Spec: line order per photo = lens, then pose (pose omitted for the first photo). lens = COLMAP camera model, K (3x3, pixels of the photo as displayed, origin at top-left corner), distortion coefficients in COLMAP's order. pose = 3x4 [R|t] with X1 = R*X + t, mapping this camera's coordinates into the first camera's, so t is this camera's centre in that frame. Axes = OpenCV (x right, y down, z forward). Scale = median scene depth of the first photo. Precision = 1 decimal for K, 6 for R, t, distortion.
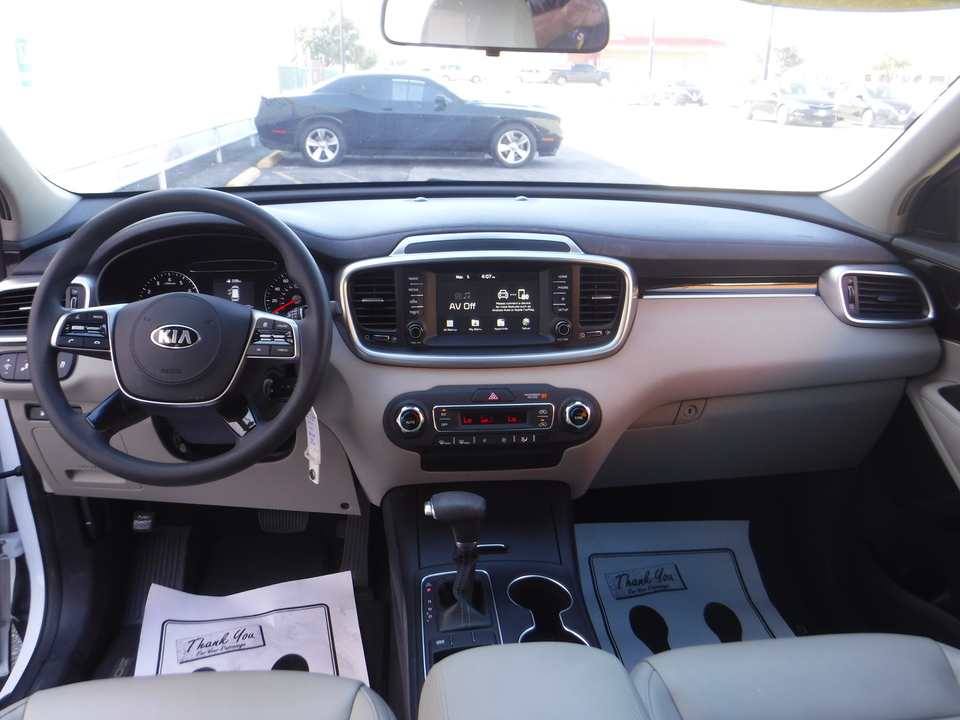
lens RADIAL K [[805.7, 0, 480.0], [0, 805.7, 360.0], [0, 0, 1]] dist [-0.077840, 0.017973]
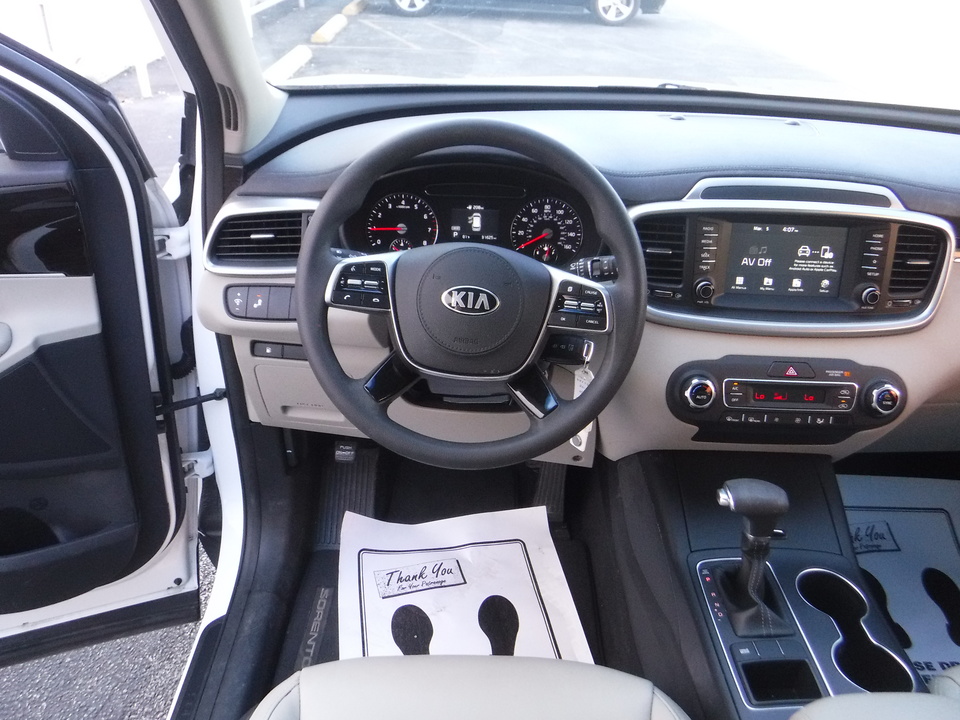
lens RADIAL K [[805.7, 0, 480.0], [0, 805.7, 360.0], [0, 0, 1]] dist [-0.077840, 0.017973]
pose [[0.995638, 0.065762, -0.066187, -0.255582], [-0.053256, 0.983023, 0.175585, -0.098039], [0.076610, -0.171294, 0.982237, 0.111209]]
